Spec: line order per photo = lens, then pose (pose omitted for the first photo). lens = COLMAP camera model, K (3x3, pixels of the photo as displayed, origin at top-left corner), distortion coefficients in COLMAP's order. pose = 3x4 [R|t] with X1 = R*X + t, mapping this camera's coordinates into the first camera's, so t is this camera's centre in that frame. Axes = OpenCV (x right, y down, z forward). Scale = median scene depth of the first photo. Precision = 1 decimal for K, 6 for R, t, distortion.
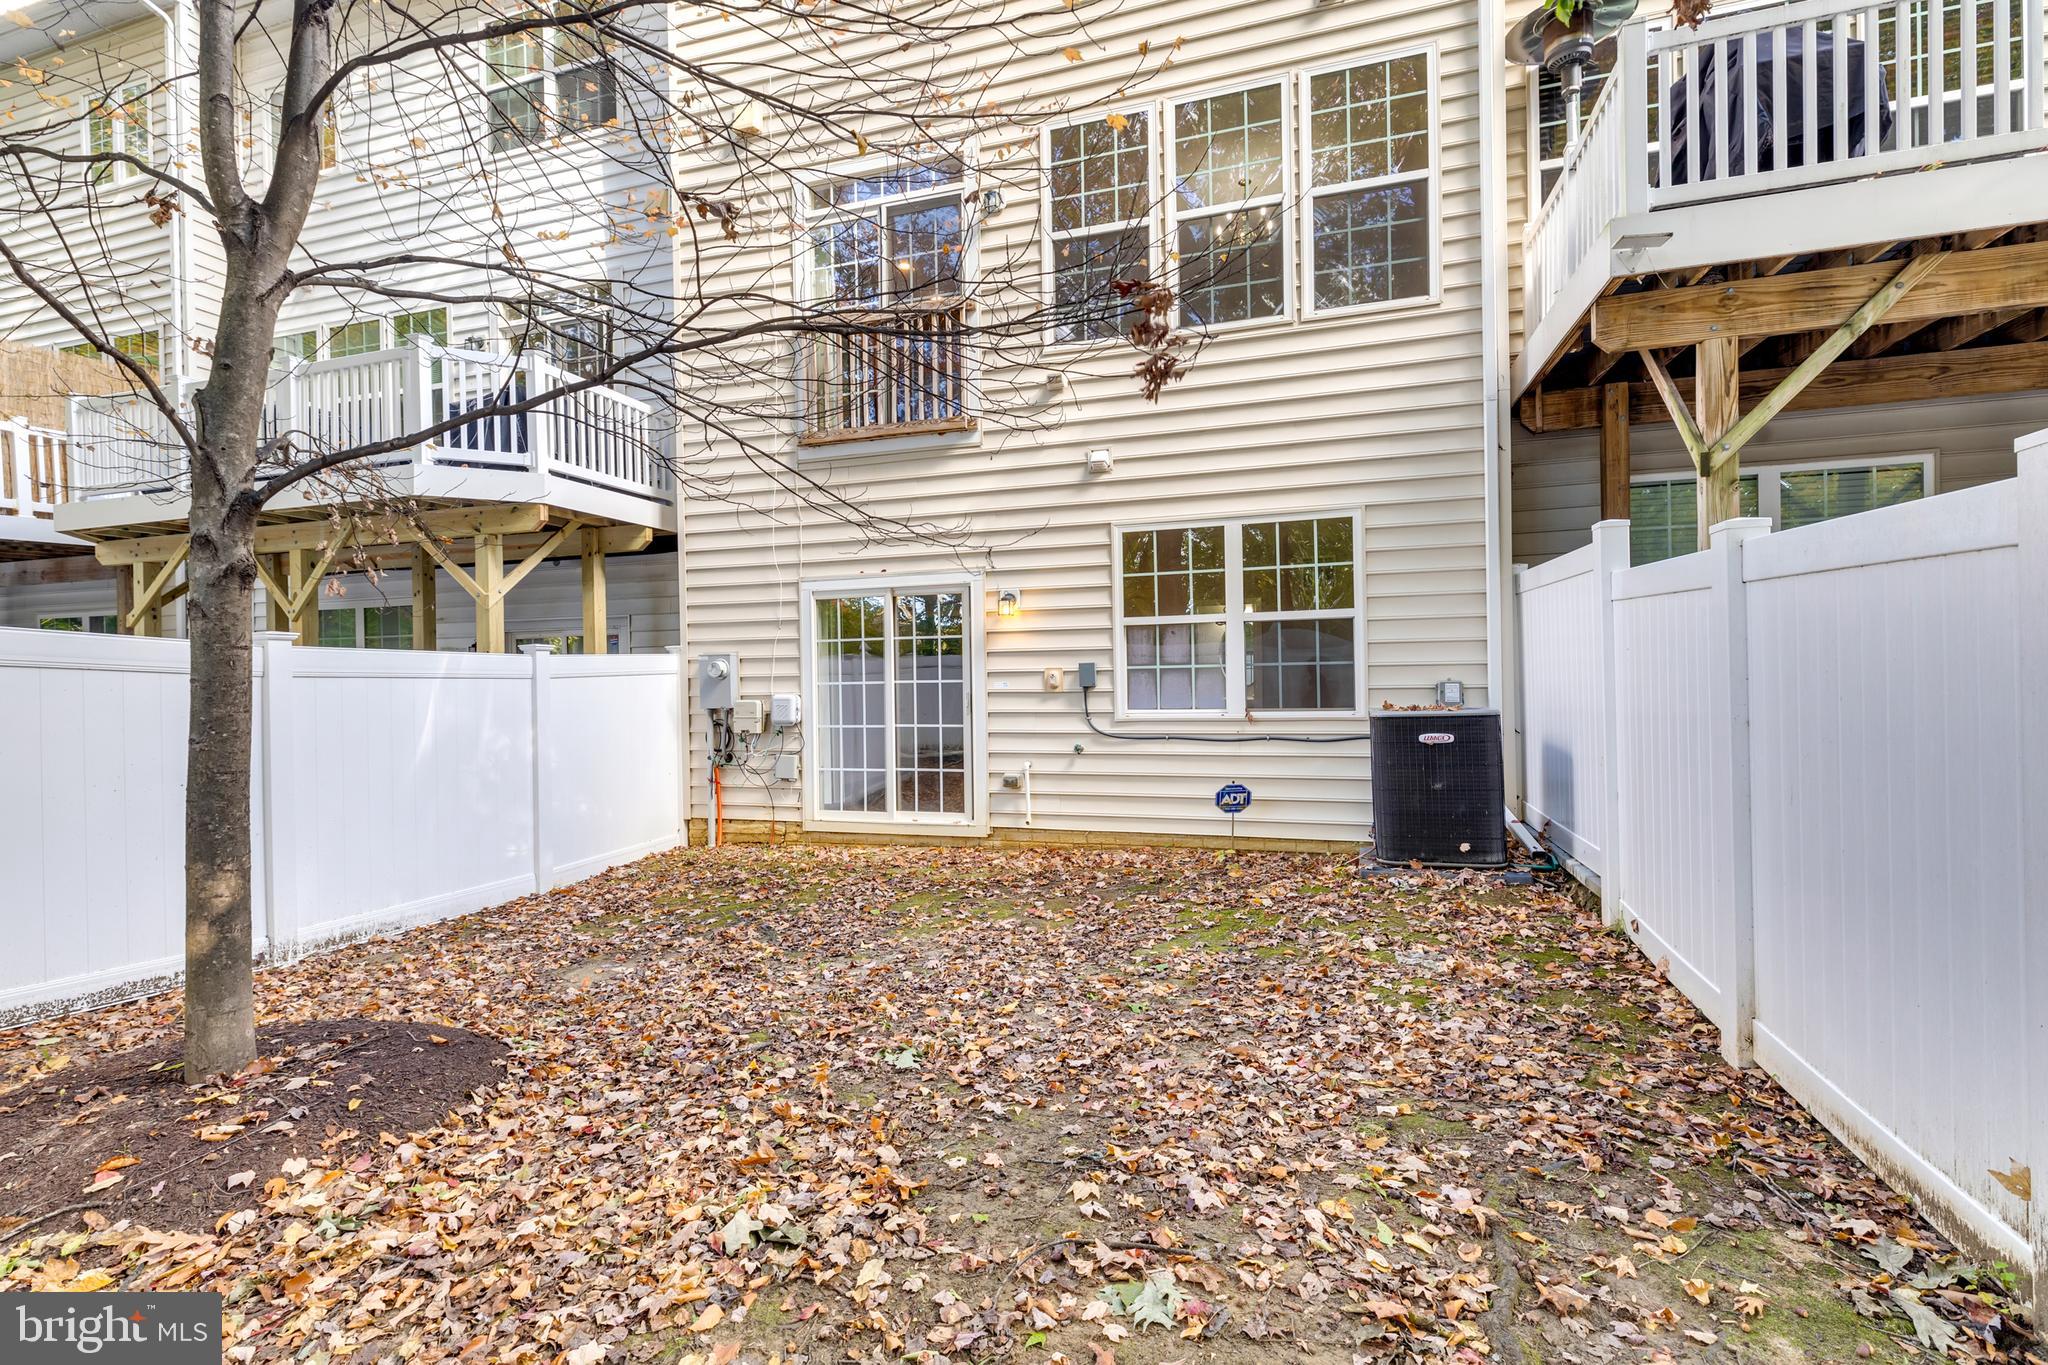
lens RADIAL K [[909.0, 0, 1025.5], [0, 909.0, 680.1], [0, 0, 1]] dist [-0.003169, -0.000487]
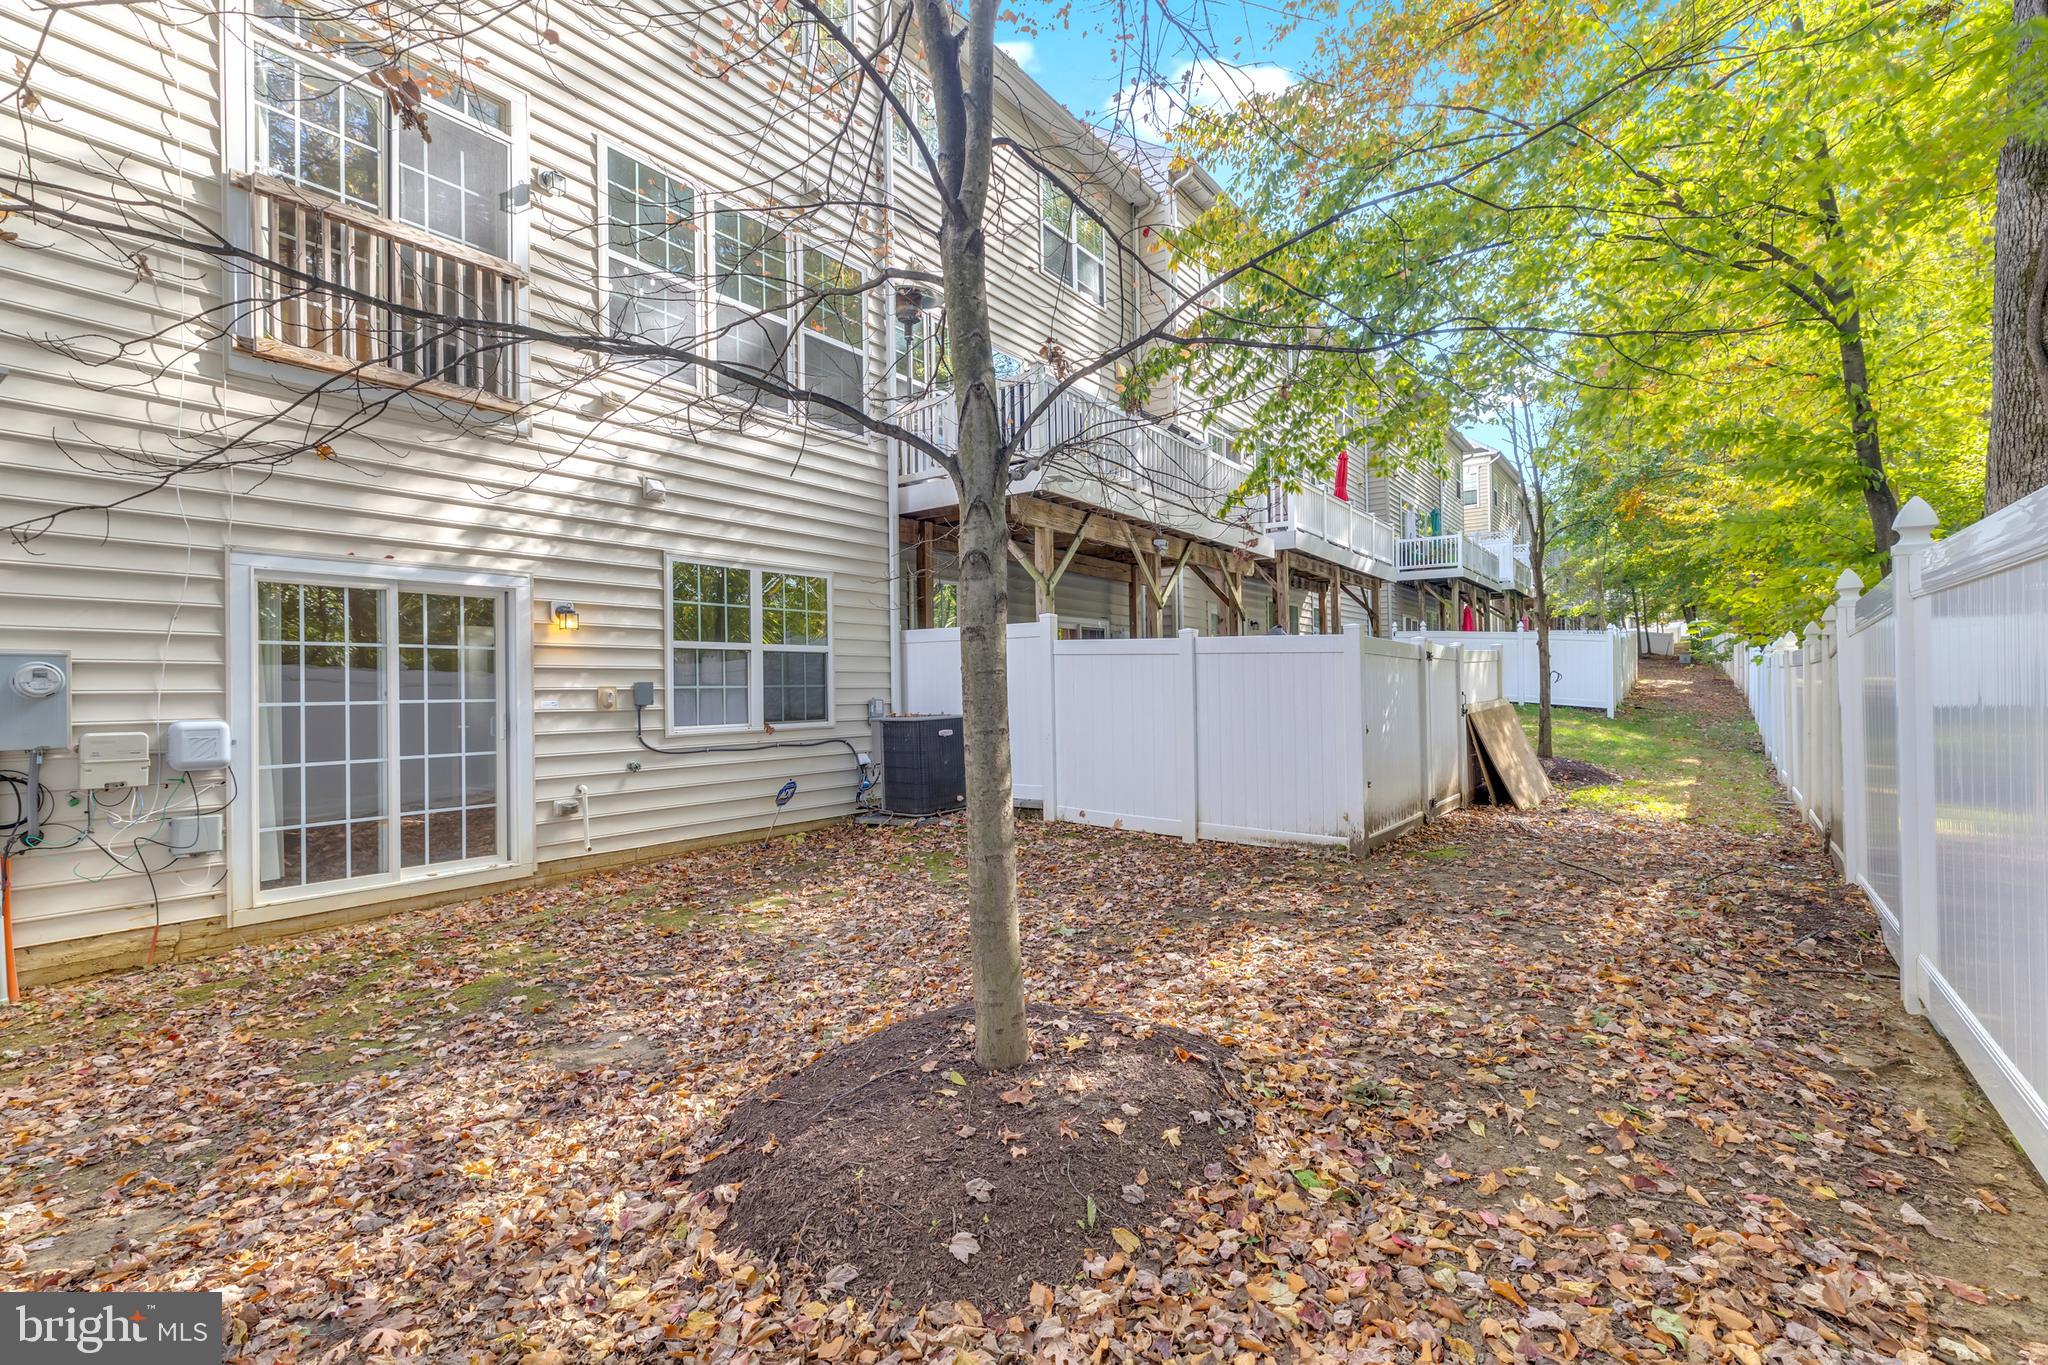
lens RADIAL K [[909.0, 0, 1024.7], [0, 909.0, 681.4], [0, 0, 1]] dist [-0.003169, -0.000487]
pose [[0.313079, 0.021900, 0.949474, -0.767024], [0.013888, 0.999522, -0.027634, 0.014043], [-0.949625, 0.021838, 0.312625, 0.267782]]
